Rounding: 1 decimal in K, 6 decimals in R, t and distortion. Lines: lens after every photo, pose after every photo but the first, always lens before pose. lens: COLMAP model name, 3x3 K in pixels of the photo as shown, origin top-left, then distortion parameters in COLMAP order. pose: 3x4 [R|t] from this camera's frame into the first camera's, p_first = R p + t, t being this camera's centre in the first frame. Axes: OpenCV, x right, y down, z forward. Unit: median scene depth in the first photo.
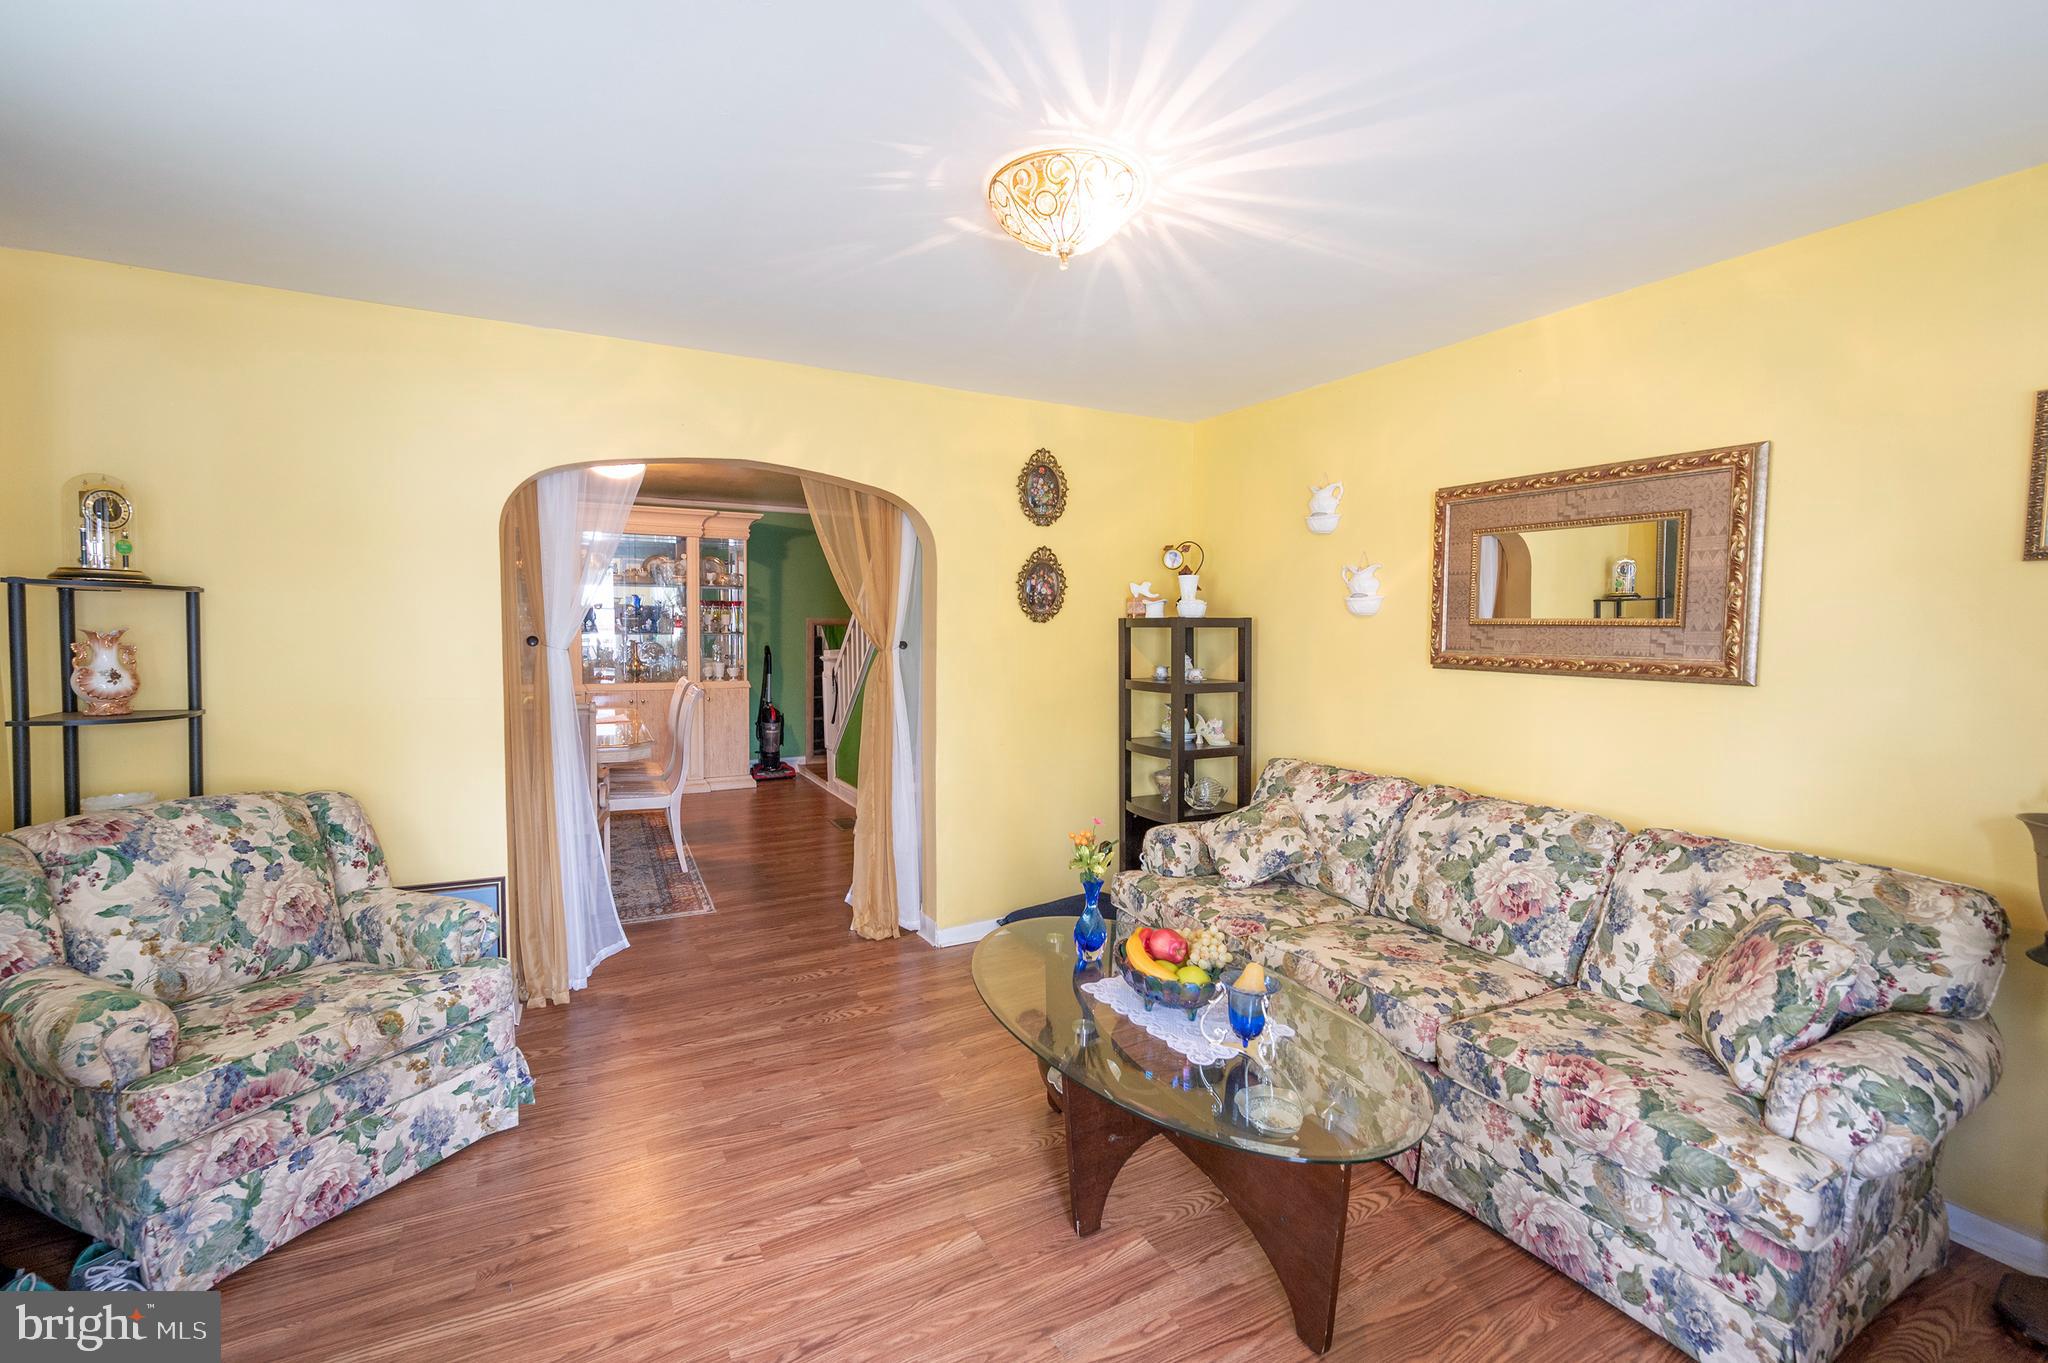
lens RADIAL K [[861.3, 0, 1024.8], [0, 861.3, 673.9], [0, 0, 1]] dist [0.000623, 0.000013]
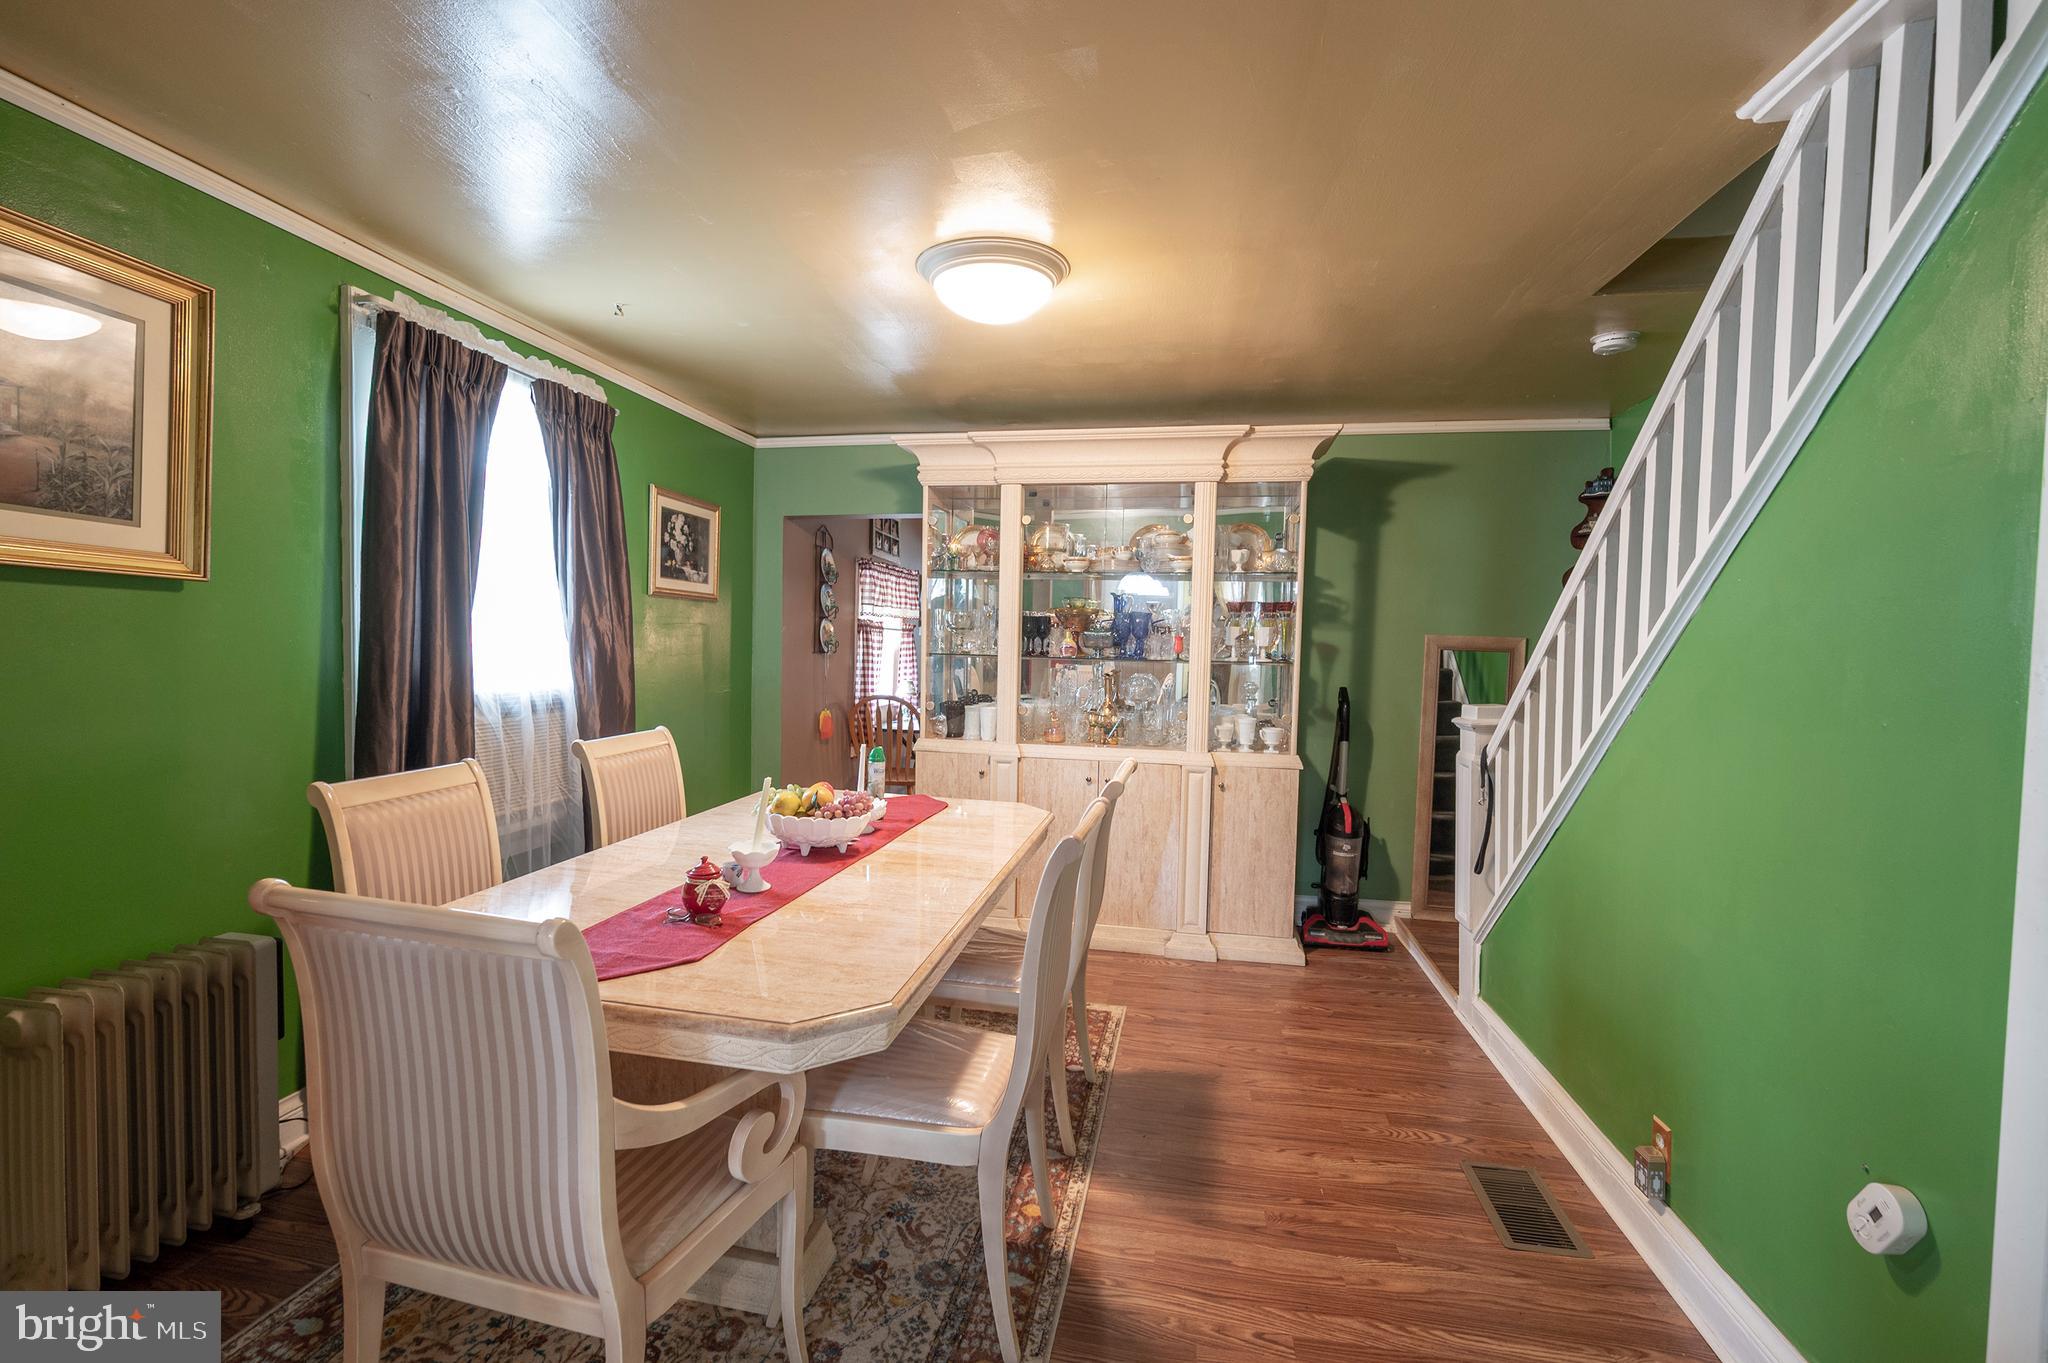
lens RADIAL K [[861.3, 0, 1024.2], [0, 861.3, 682.0], [0, 0, 1]] dist [0.000623, 0.000013]
pose [[0.770541, 0.031483, -0.636613, -0.120164], [-0.045979, 0.998923, -0.006251, -0.025005], [0.635730, 0.034087, 0.771158, 0.495654]]
